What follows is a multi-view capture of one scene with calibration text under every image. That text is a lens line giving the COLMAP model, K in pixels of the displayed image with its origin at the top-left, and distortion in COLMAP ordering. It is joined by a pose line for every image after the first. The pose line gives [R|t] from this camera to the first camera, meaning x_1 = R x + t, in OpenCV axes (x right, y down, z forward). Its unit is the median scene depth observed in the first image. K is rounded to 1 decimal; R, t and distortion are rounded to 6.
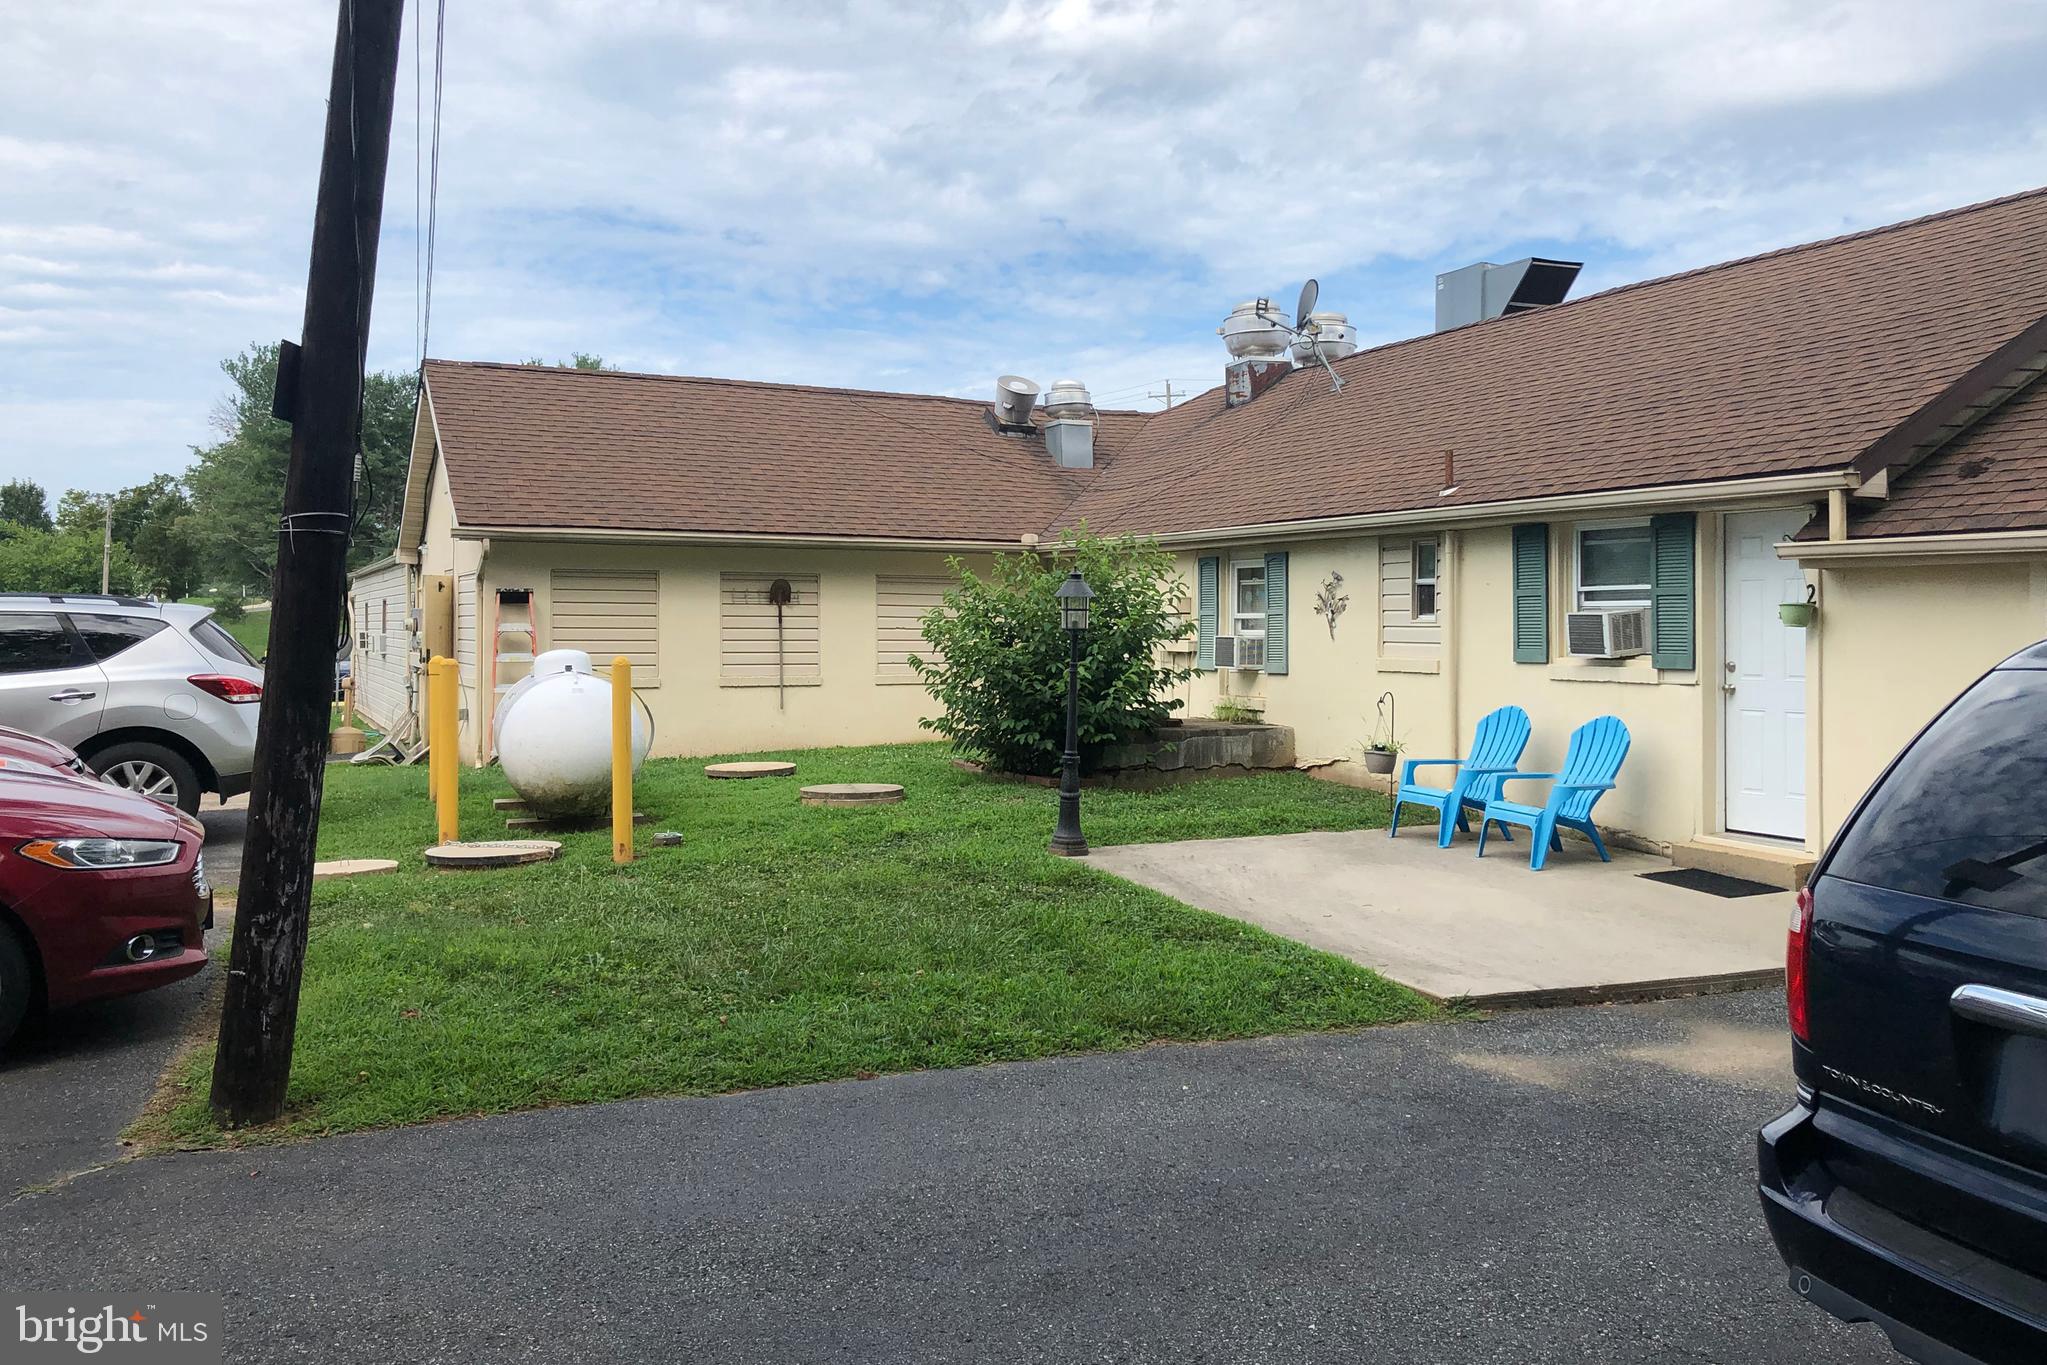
lens RADIAL K [[1761.8, 0, 1016.3], [0, 1761.8, 613.3], [0, 0, 1]] dist [0.184894, -0.308356]
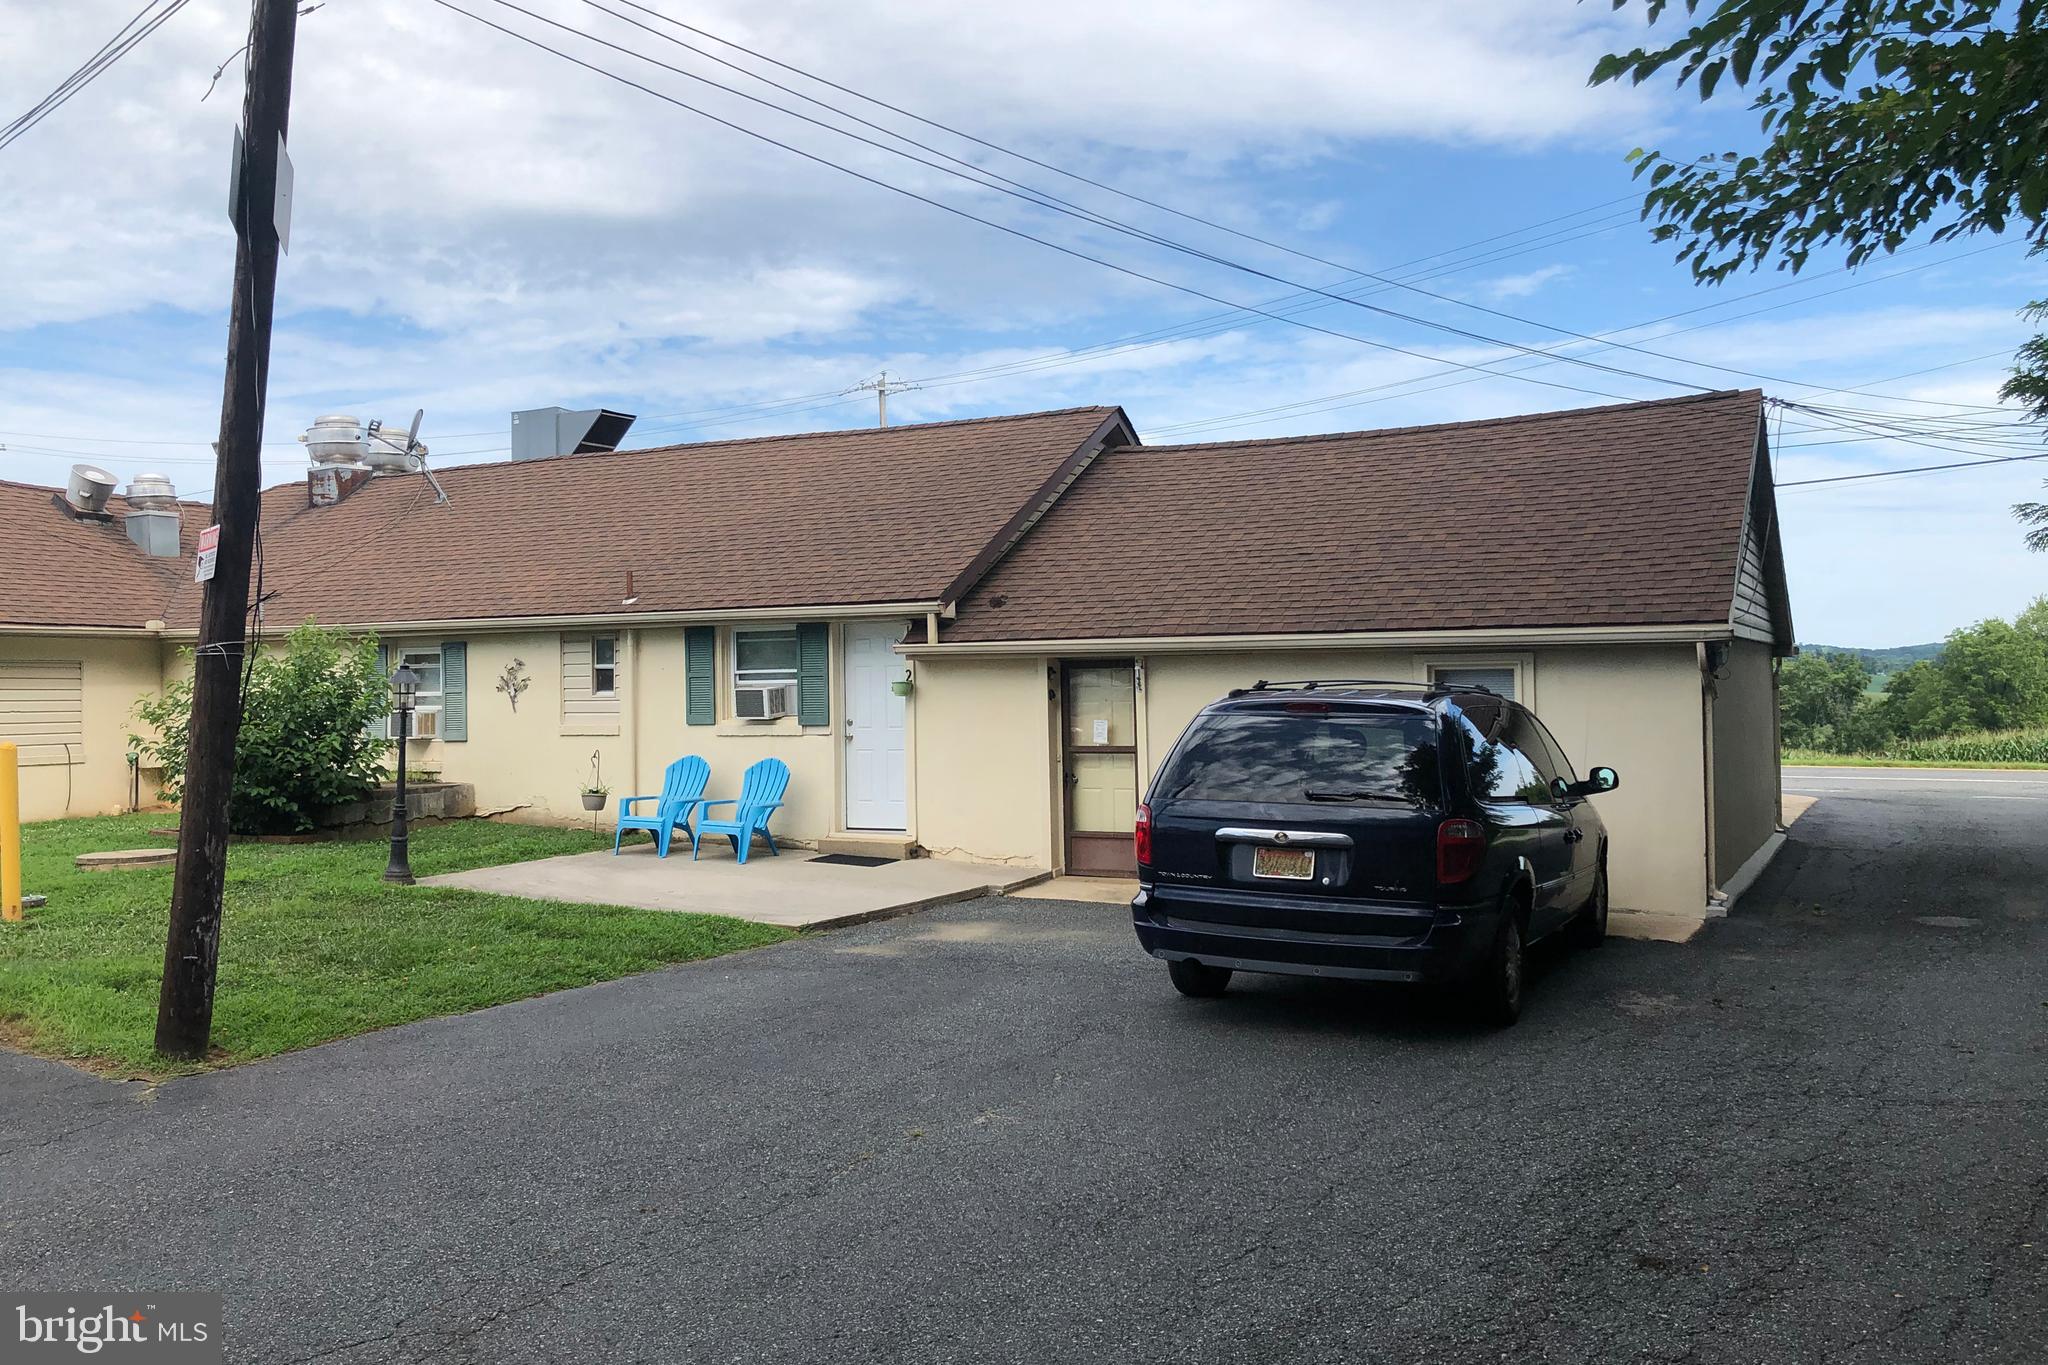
lens RADIAL K [[1784.0, 0, 946.4], [0, 1784.0, 704.6], [0, 0, 1]] dist [0.011694, -0.001982]
pose [[0.810742, -0.021312, 0.585016, -0.353535], [0.013960, 0.999757, 0.017074, -0.008779], [-0.585238, -0.005676, 0.810842, -0.240104]]
